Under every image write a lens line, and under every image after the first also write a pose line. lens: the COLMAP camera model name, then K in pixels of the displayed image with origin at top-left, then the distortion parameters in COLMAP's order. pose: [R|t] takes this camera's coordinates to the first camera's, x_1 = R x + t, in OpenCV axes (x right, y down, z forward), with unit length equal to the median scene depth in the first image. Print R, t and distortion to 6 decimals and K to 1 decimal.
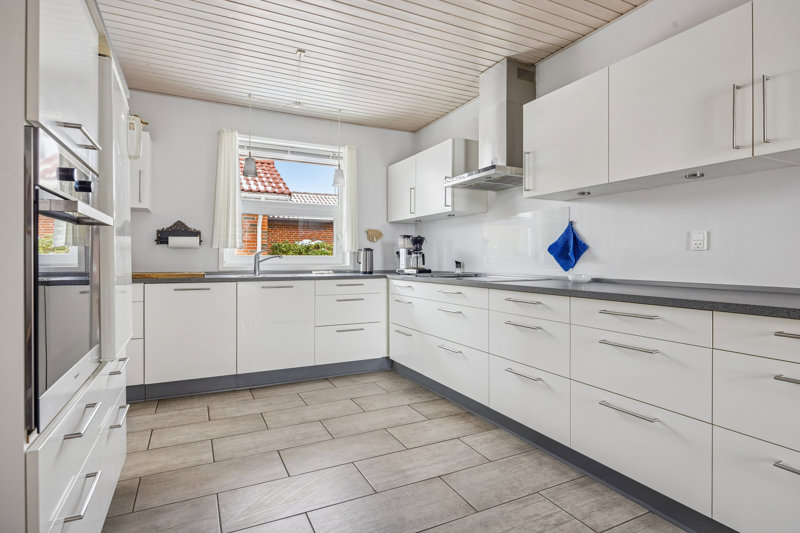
lens RADIAL K [[429.5, 0, 409.4], [0, 429.5, 260.2], [0, 0, 1]] dist [0.003228, 0.000544]
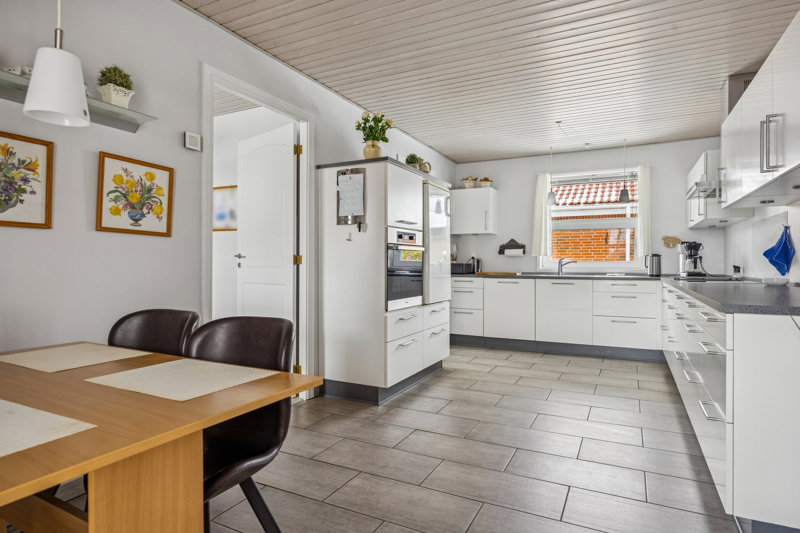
lens RADIAL K [[449.6, 0, 400.0], [0, 449.6, 266.5], [0, 0, 1]] dist [-0.001900, -0.000362]
pose [[0.588066, 0.005037, -0.808797, 0.518394], [-0.001126, 0.999985, 0.005409, -0.000749], [0.808812, -0.002270, 0.588063, -0.265718]]
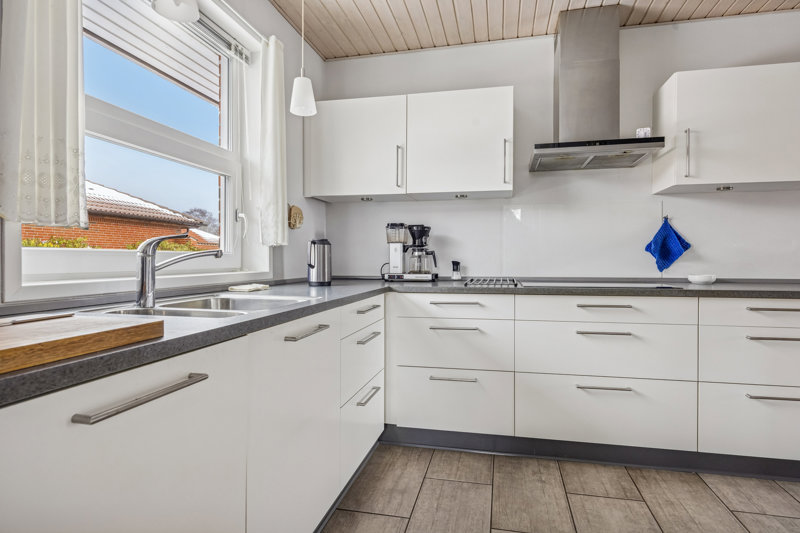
lens RADIAL K [[429.5, 0, 409.4], [0, 429.5, 260.2], [0, 0, 1]] dist [0.003228, 0.000544]
pose [[0.634397, -0.008207, 0.772964, -0.505803], [0.004247, 0.999966, 0.007131, -0.005606], [-0.772996, -0.001241, 0.634410, 0.626822]]
